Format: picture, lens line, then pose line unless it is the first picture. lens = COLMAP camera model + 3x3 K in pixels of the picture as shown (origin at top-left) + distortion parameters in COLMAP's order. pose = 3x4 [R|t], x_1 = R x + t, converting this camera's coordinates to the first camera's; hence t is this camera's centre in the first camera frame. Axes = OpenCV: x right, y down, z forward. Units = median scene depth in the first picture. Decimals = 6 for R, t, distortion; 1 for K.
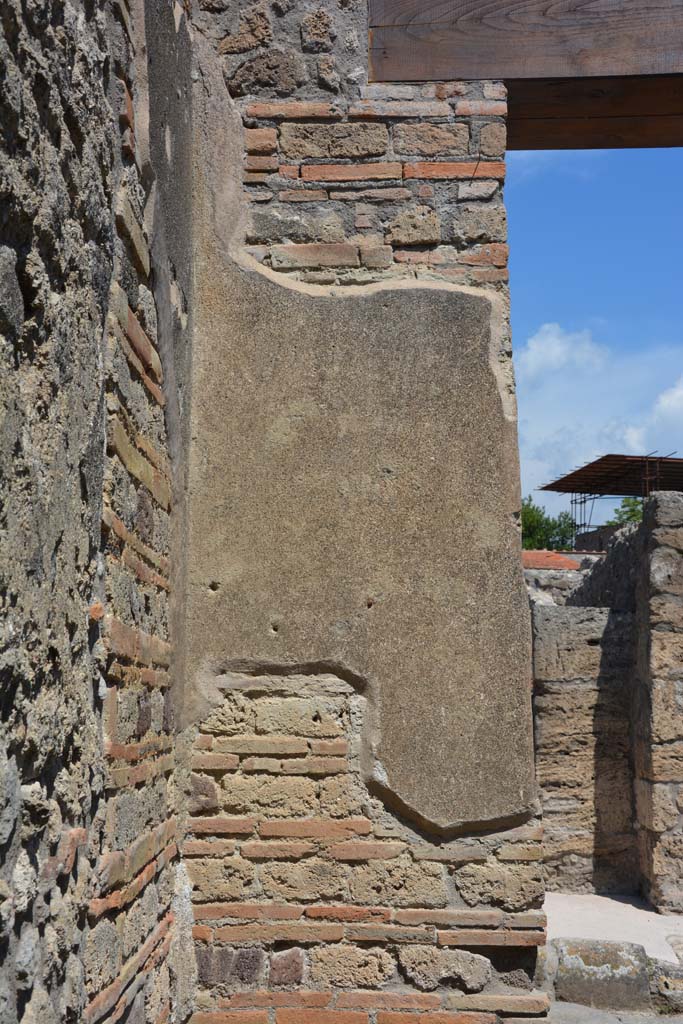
lens RADIAL K [[1261.5, 0, 335.6], [0, 1261.5, 518.4], [0, 0, 1]] dist [0.009309, 0.444032]
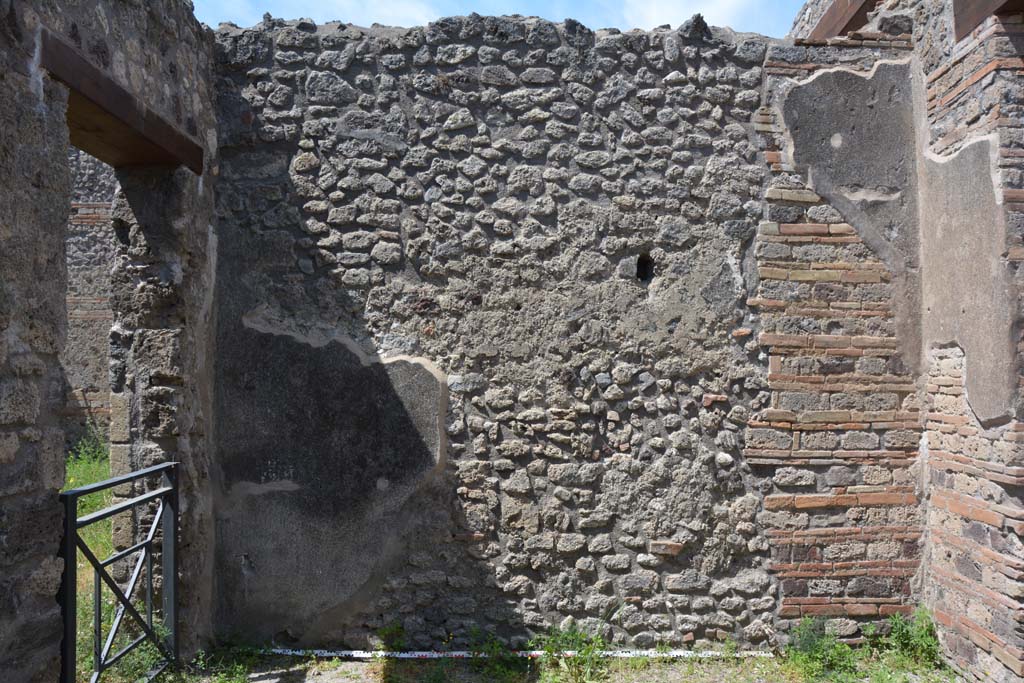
lens RADIAL K [[795.0, 0, 510.6], [0, 795.0, 338.4], [0, 0, 1]] dist [-0.166480, 0.122920]
pose [[-0.015530, -0.055669, -0.998329, 1.192571], [0.131162, 0.989708, -0.057229, 0.081735], [0.991239, -0.131831, -0.008068, 0.277821]]
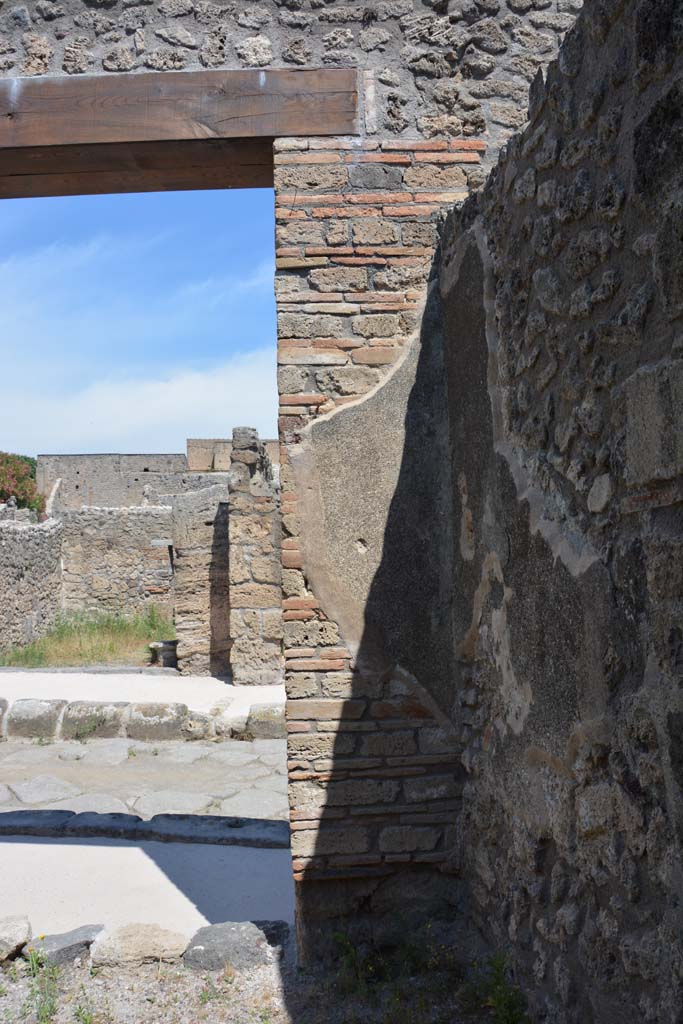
lens RADIAL K [[795.0, 0, 341.5], [0, 795.0, 512.0], [0, 0, 1]] dist [-0.166480, 0.122920]
pose [[0.997750, -0.034437, 0.057529, 1.097027], [0.029953, 0.996575, 0.077073, 0.040714], [-0.059986, -0.075177, 0.995364, 0.001110]]
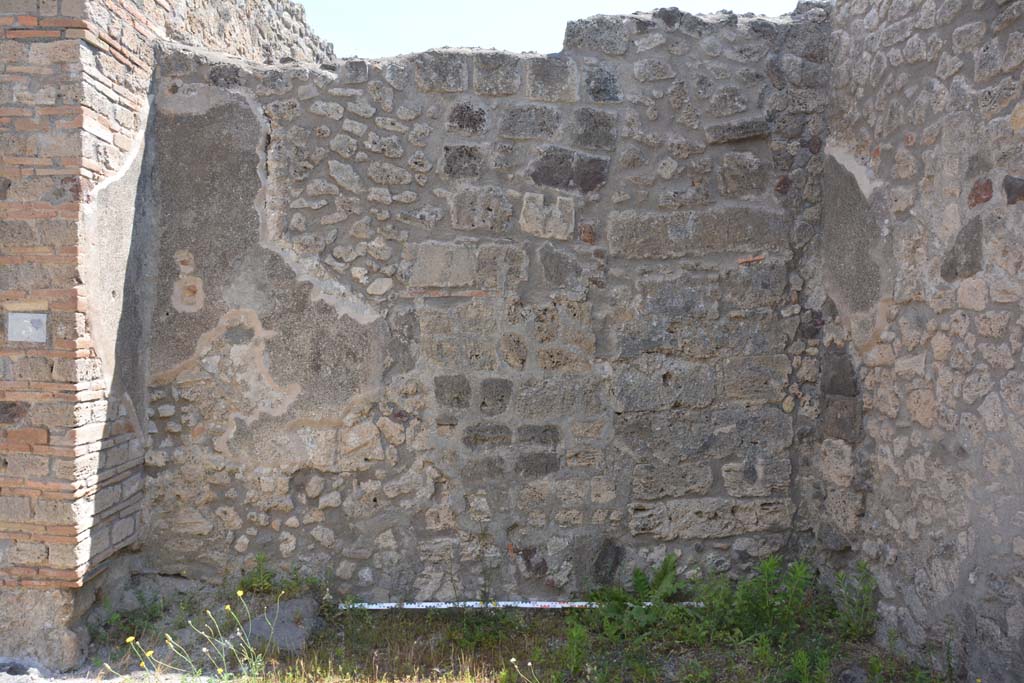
lens RADIAL K [[795.0, 0, 510.6], [0, 795.0, 338.4], [0, 0, 1]] dist [-0.166480, 0.122920]
pose [[-0.042377, -0.030537, 0.998635, 0.086699], [-0.156512, 0.987395, 0.023552, 0.094858], [-0.986766, -0.155301, -0.046622, 0.387532]]
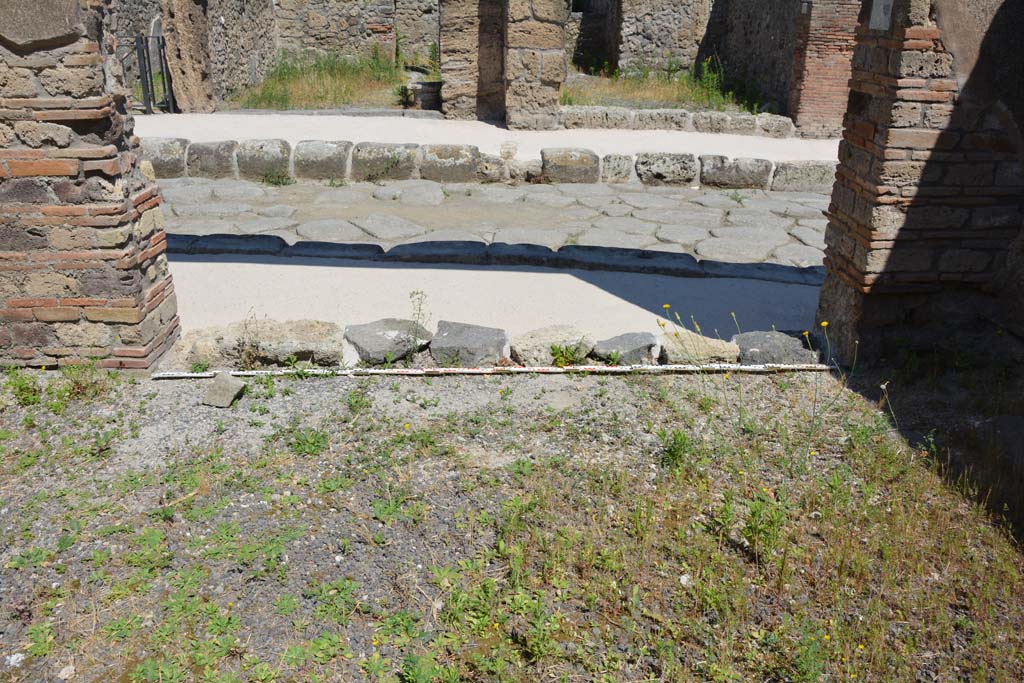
lens RADIAL K [[818.6, 0, 507.4], [0, 818.6, 344.1], [0, 0, 1]] dist [-0.157238, 0.136751]
pose [[0.996889, -0.030937, 0.072496, 0.547262], [-0.010588, 0.858857, 0.512106, 0.062143], [-0.078106, -0.511281, 0.855857, -0.028784]]
